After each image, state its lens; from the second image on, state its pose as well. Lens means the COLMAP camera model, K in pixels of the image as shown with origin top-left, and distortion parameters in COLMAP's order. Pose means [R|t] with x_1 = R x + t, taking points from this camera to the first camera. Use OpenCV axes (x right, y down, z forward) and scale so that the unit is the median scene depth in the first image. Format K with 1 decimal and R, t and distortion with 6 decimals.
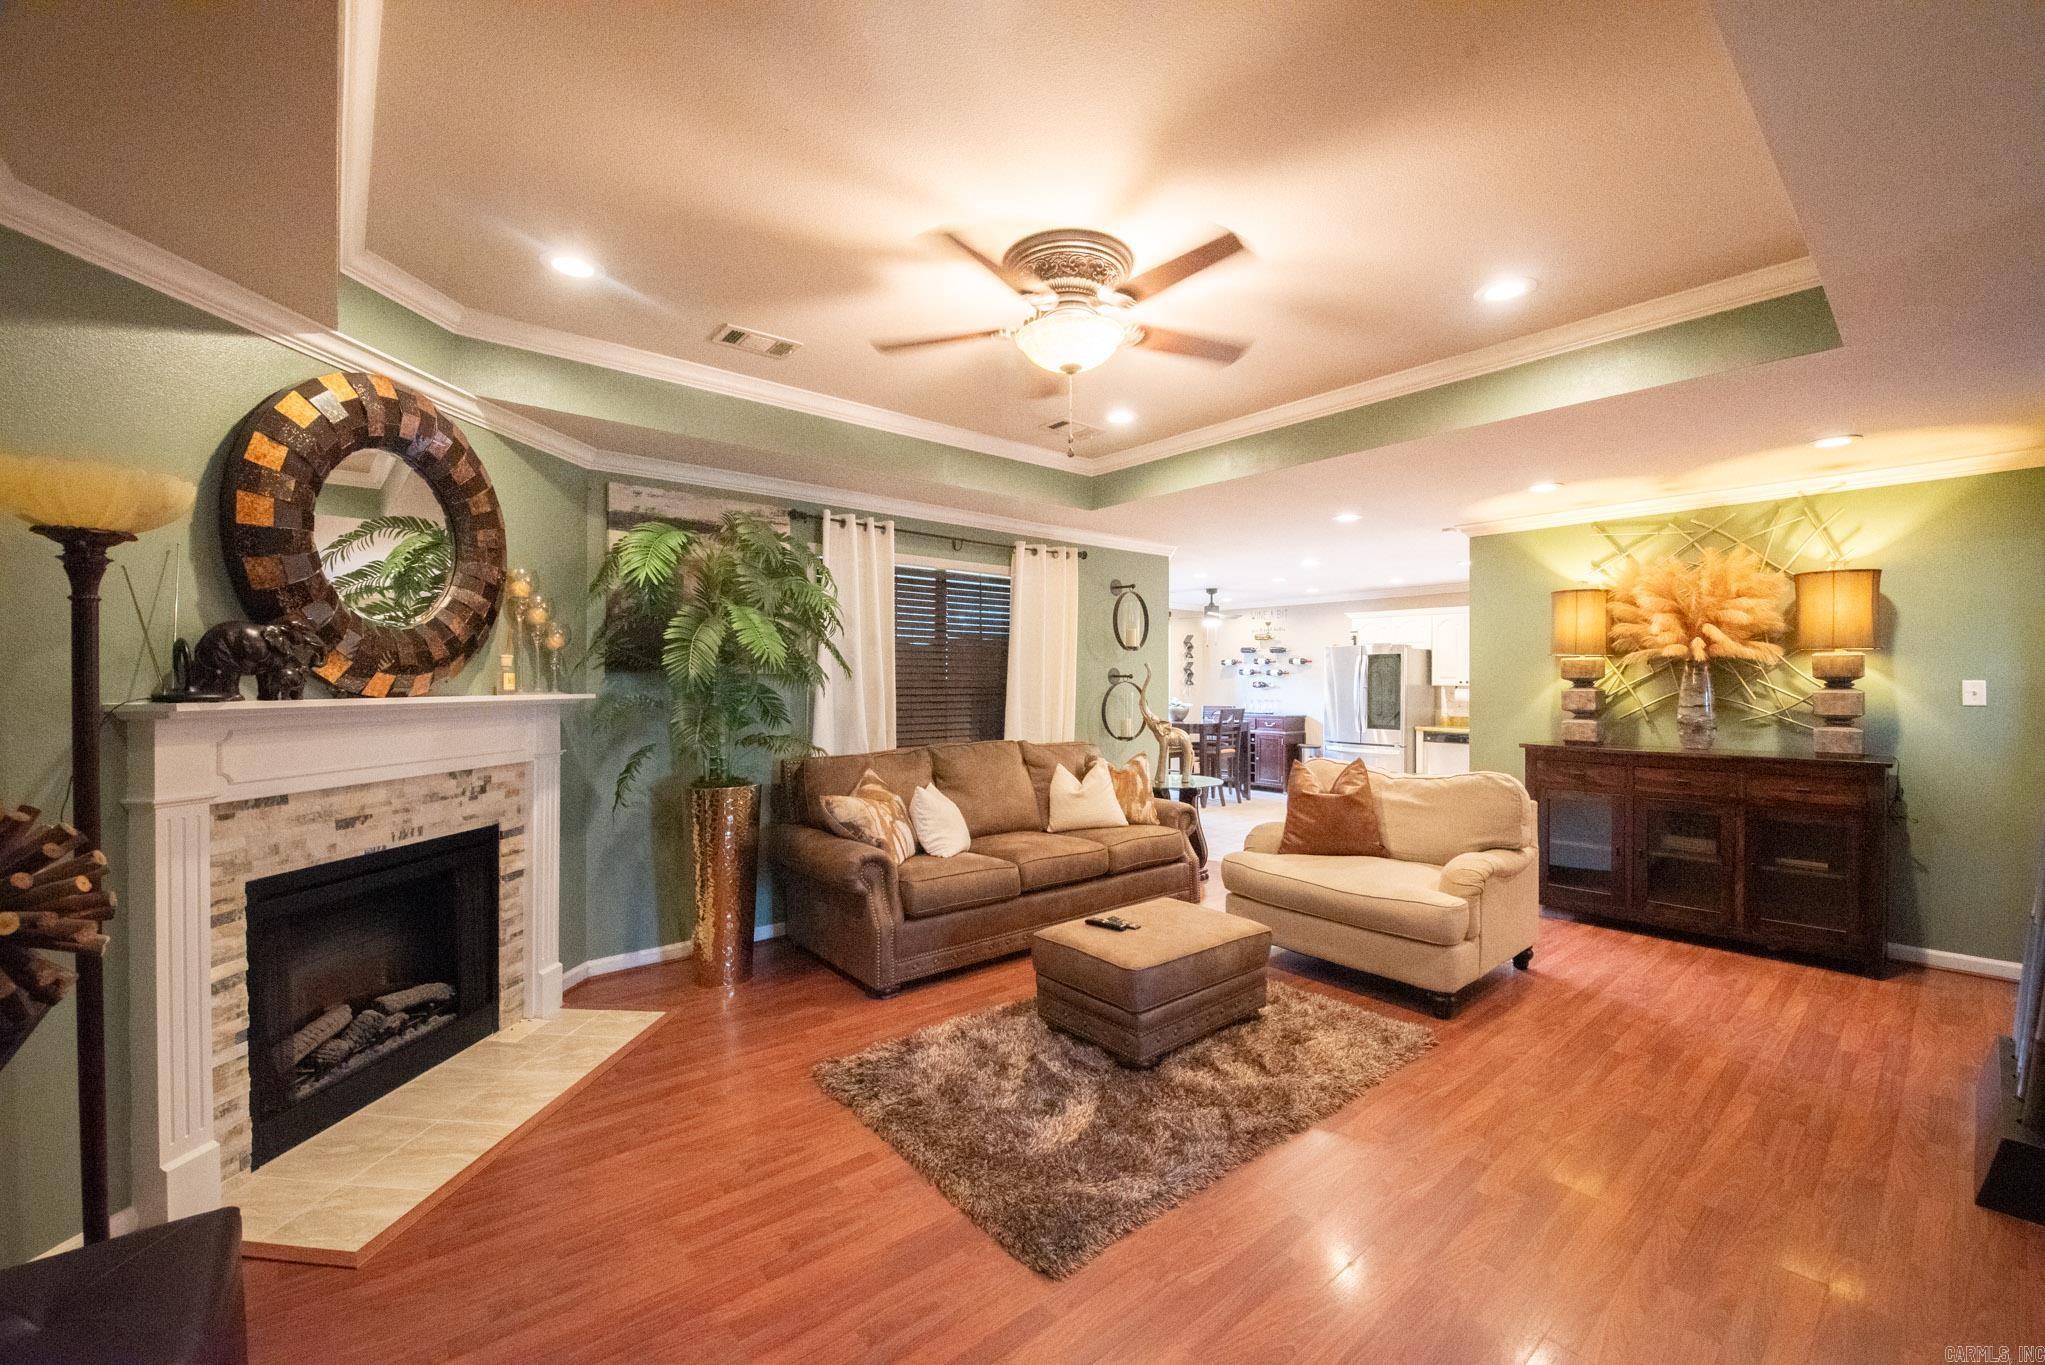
lens RADIAL K [[823.3, 0, 1020.8], [0, 823.3, 679.8], [0, 0, 1]] dist [-0.000817, -0.000195]
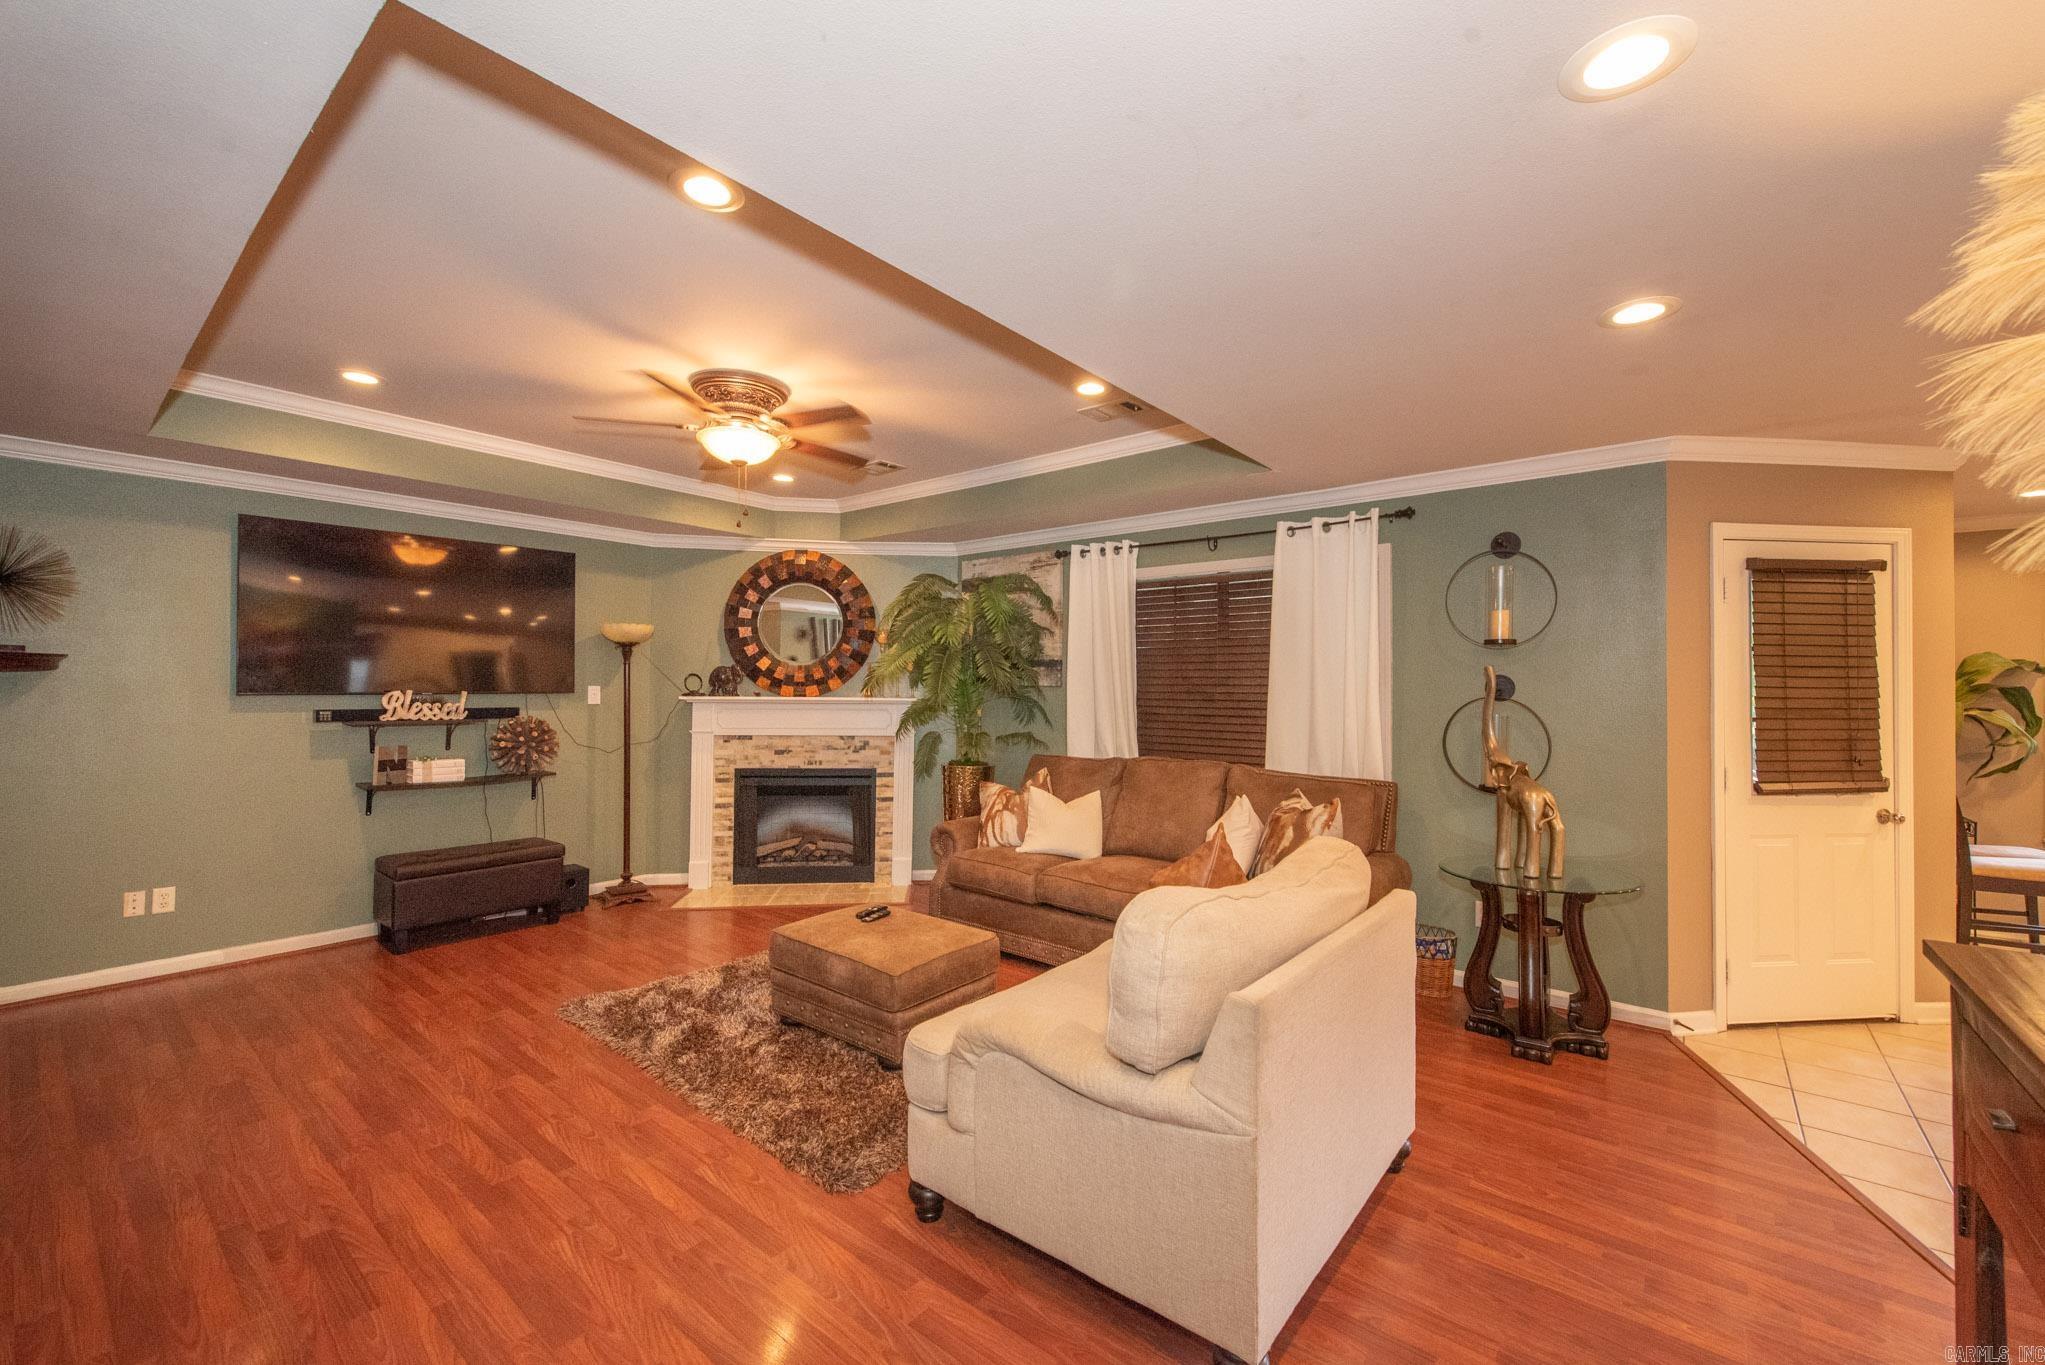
lens RADIAL K [[827.3, 0, 1059.8], [0, 827.3, 672.3], [0, 0, 1]] dist [-0.000668, -0.000104]
pose [[0.207917, -0.017935, -0.977982, 1.229696], [-0.004478, 0.999804, -0.019288, -0.003573], [0.978136, 0.008390, 0.207796, 1.007934]]
